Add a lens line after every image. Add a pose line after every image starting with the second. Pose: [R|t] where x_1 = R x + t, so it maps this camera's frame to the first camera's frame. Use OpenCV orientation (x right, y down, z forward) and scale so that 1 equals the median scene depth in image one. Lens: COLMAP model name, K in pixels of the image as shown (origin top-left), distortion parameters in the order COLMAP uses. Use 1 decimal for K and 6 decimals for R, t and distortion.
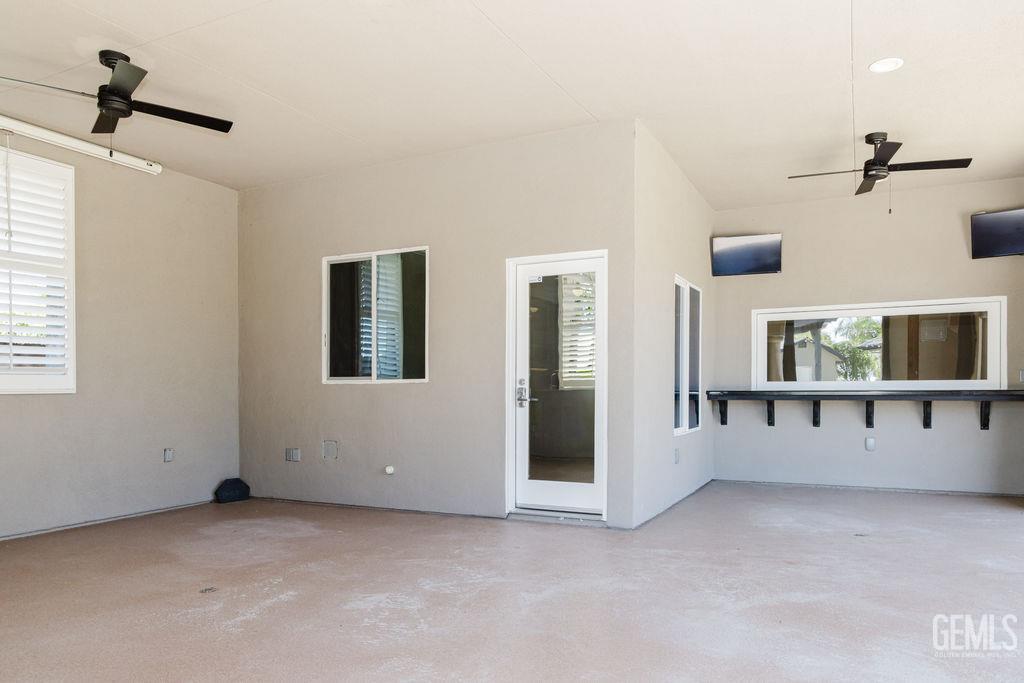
lens RADIAL K [[708.6, 0, 517.2], [0, 708.6, 390.0], [0, 0, 1]] dist [0.007074, -0.007190]
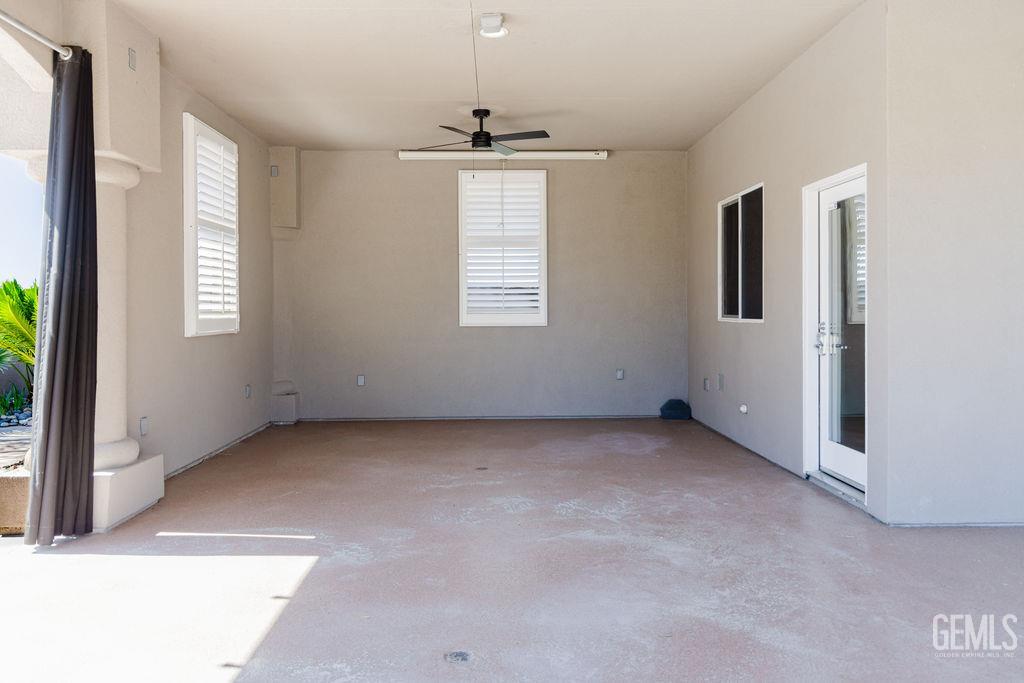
lens RADIAL K [[708.6, 0, 509.8], [0, 708.6, 296.7], [0, 0, 1]] dist [0.007074, -0.007190]
pose [[0.455671, -0.009843, -0.890094, 0.682062], [-0.000541, 0.999936, -0.011334, -0.041860], [0.890148, 0.005646, 0.455636, 0.297611]]
